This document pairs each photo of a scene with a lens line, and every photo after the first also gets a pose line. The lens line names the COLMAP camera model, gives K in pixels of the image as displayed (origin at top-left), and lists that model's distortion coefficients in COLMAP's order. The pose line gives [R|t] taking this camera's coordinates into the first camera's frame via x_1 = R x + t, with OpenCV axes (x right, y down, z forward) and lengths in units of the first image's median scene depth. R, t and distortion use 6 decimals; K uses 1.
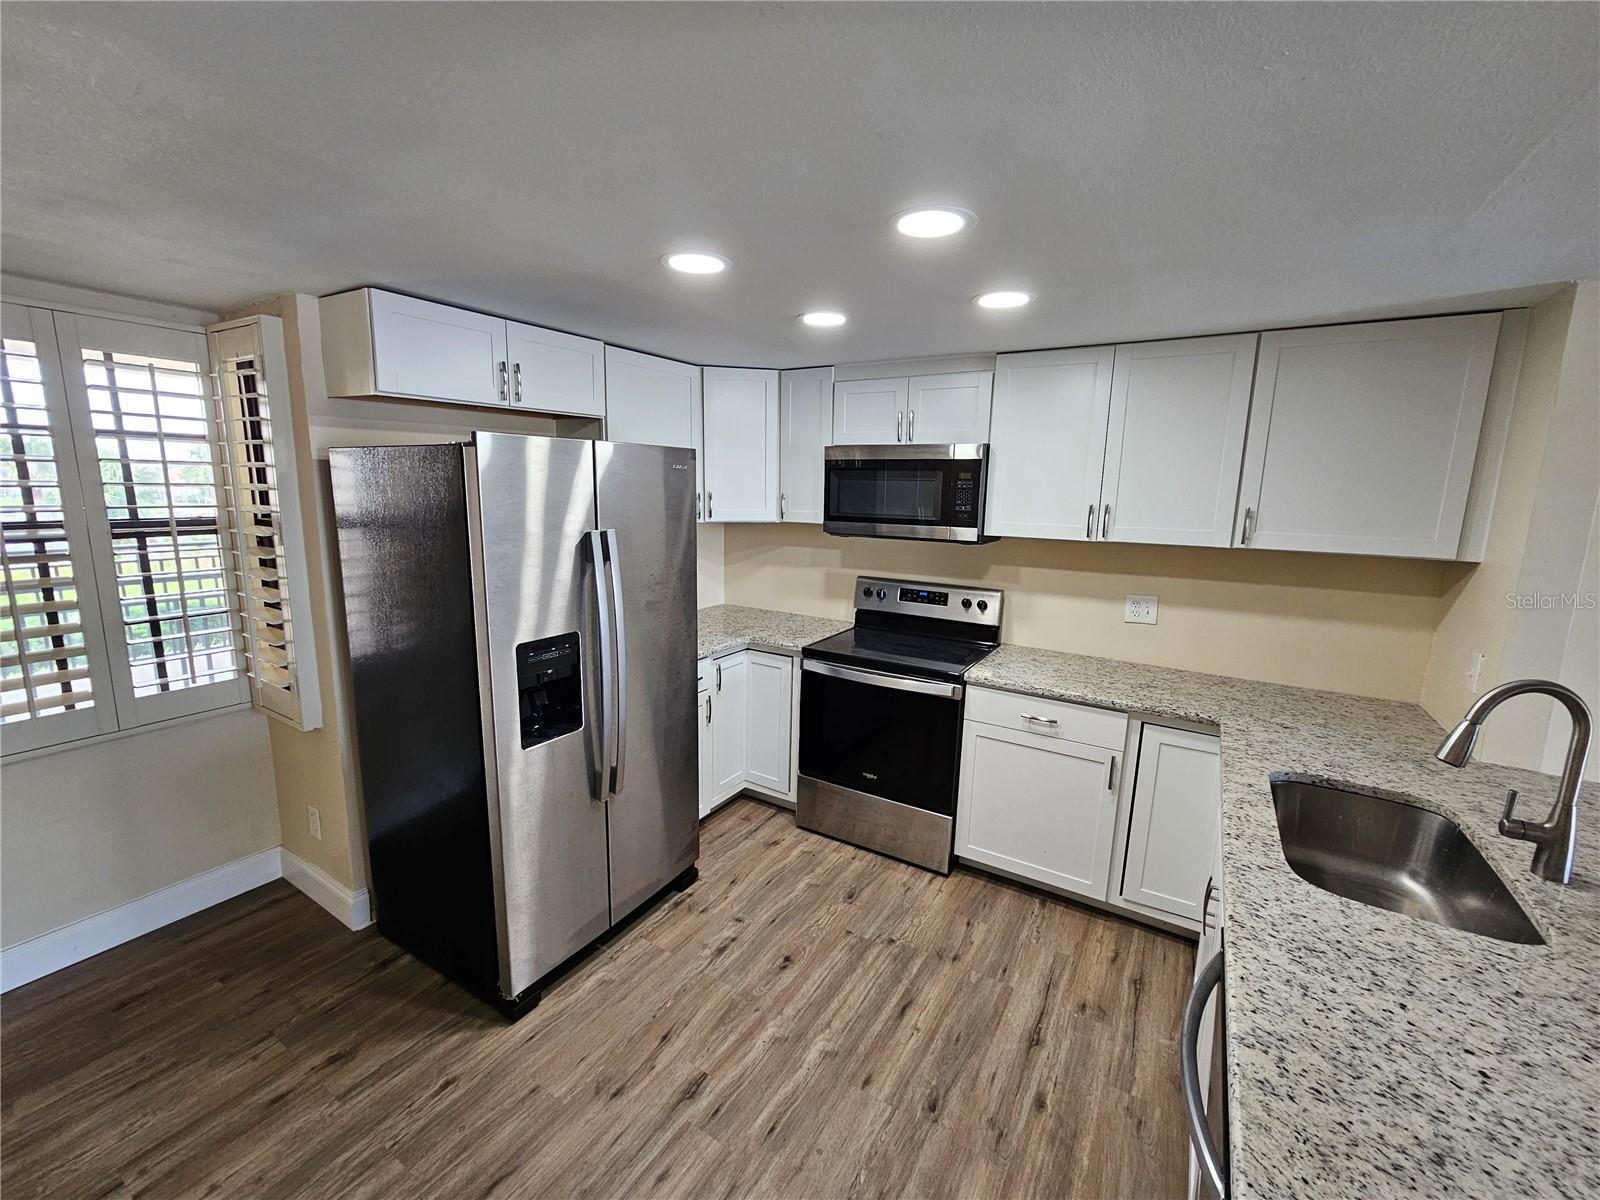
lens RADIAL K [[660.2, 0, 788.3], [0, 660.2, 597.2], [0, 0, 1]] dist [0.000484, 0.000596]
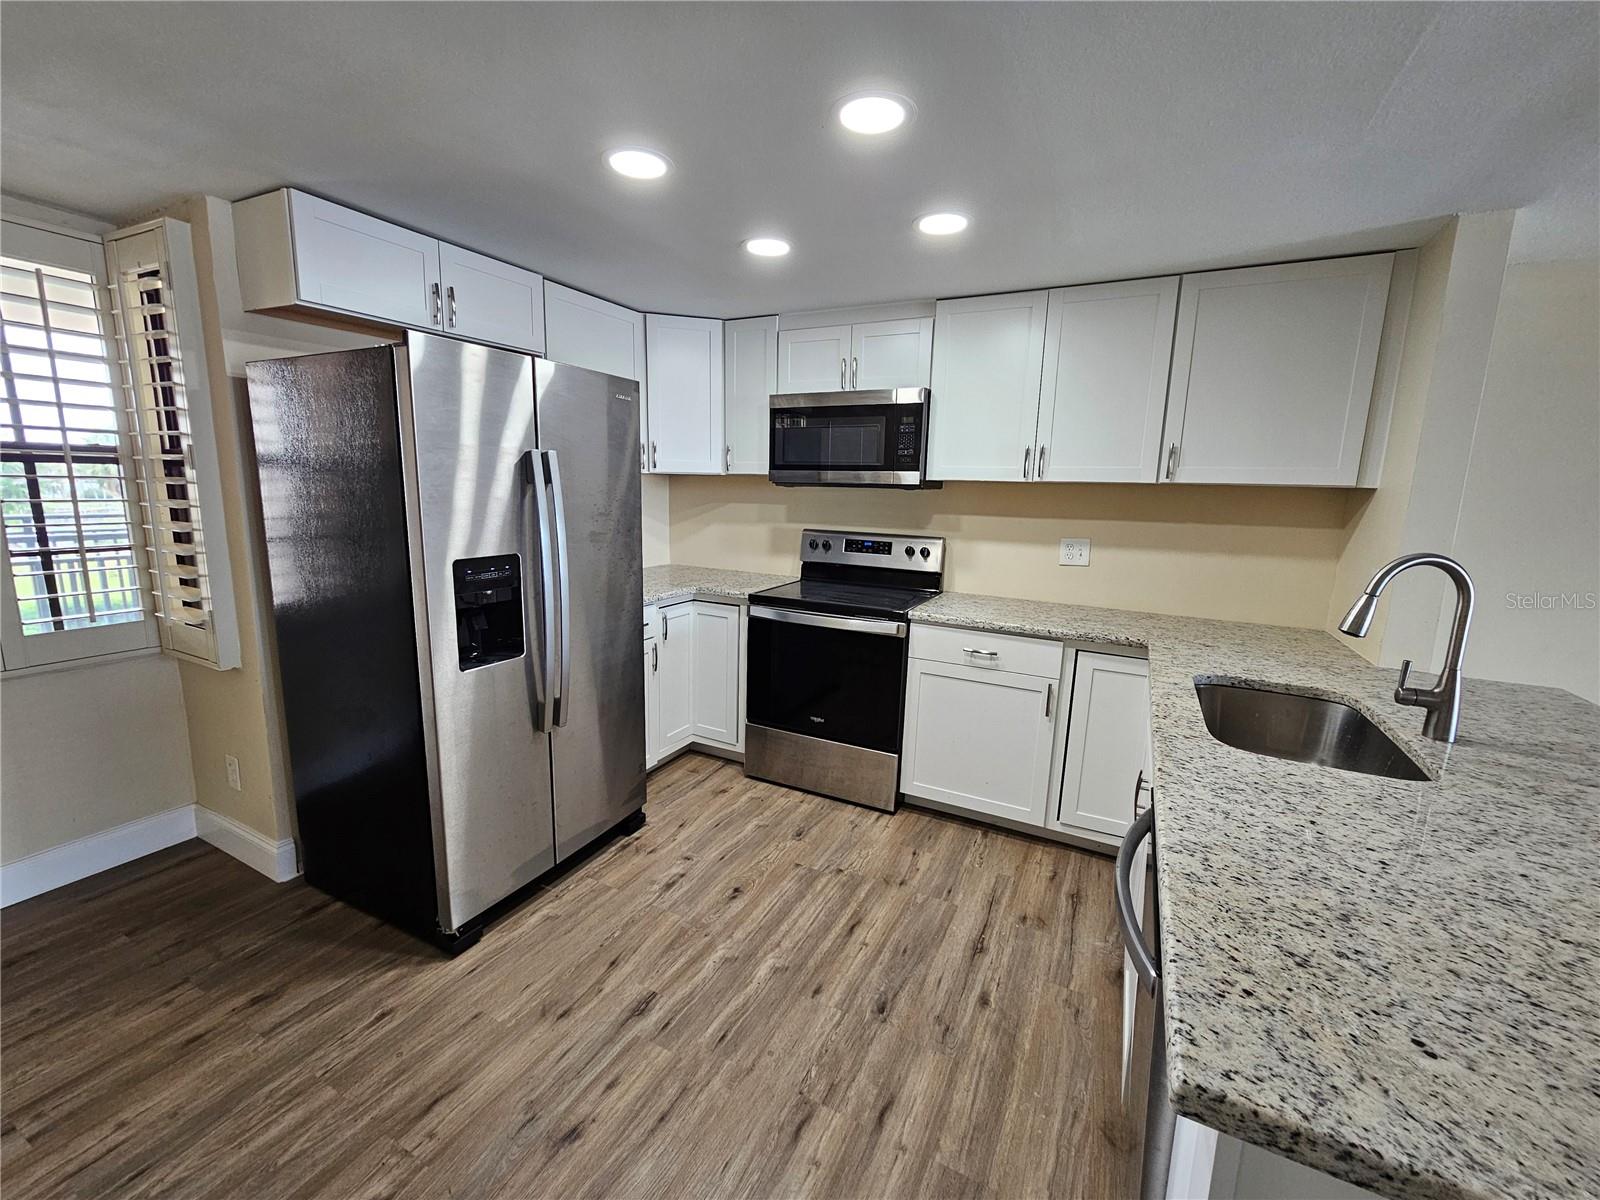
lens RADIAL K [[659.1, 0, 785.3], [0, 659.1, 596.1], [0, 0, 1]] dist [0.001135, 0.000795]
pose [[0.996995, -0.009126, 0.076924, -0.001152], [0.008986, 0.999957, 0.002159, 0.110472], [-0.076941, -0.001461, 0.997035, -0.000303]]
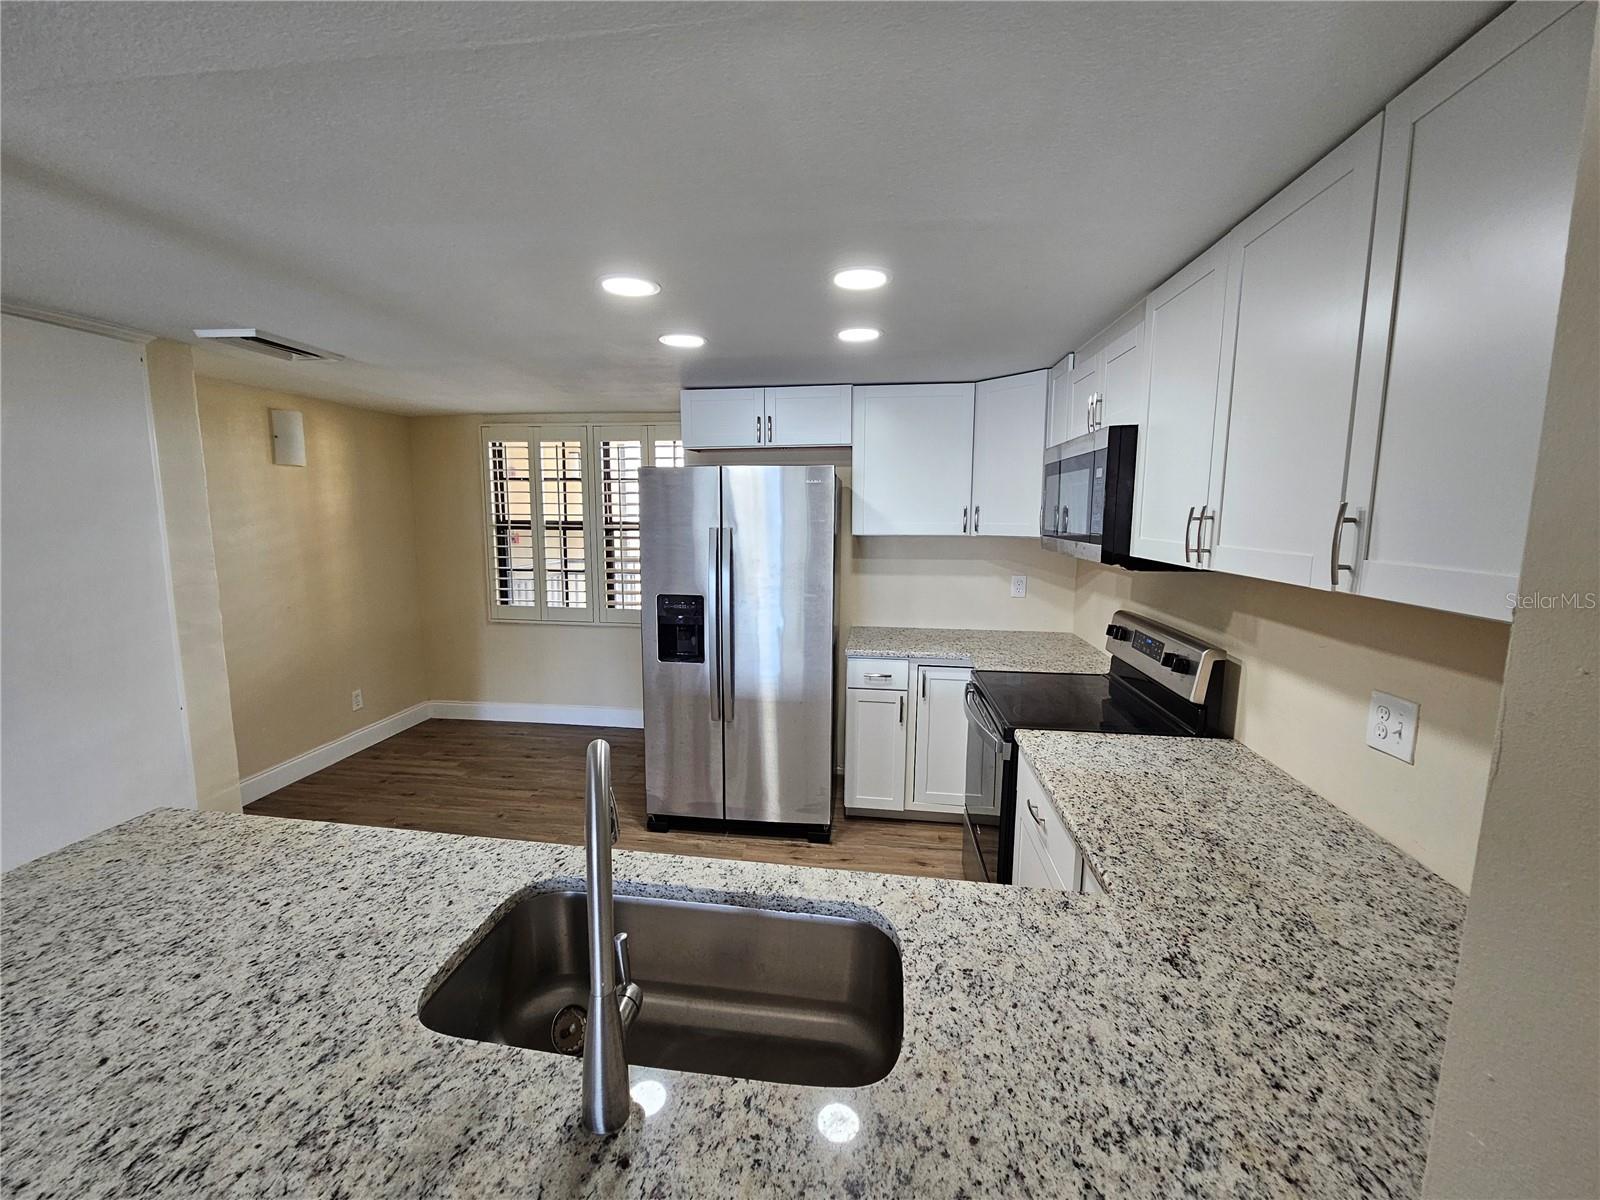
lens RADIAL K [[652.7, 0, 781.4], [0, 652.7, 591.2], [0, 0, 1]] dist [-0.020329, 0.012944]
pose [[0.409007, 0.098184, -0.907234, 1.040001], [-0.152231, 0.987604, 0.038252, -0.038843], [0.899744, 0.122464, 0.418884, 0.528217]]
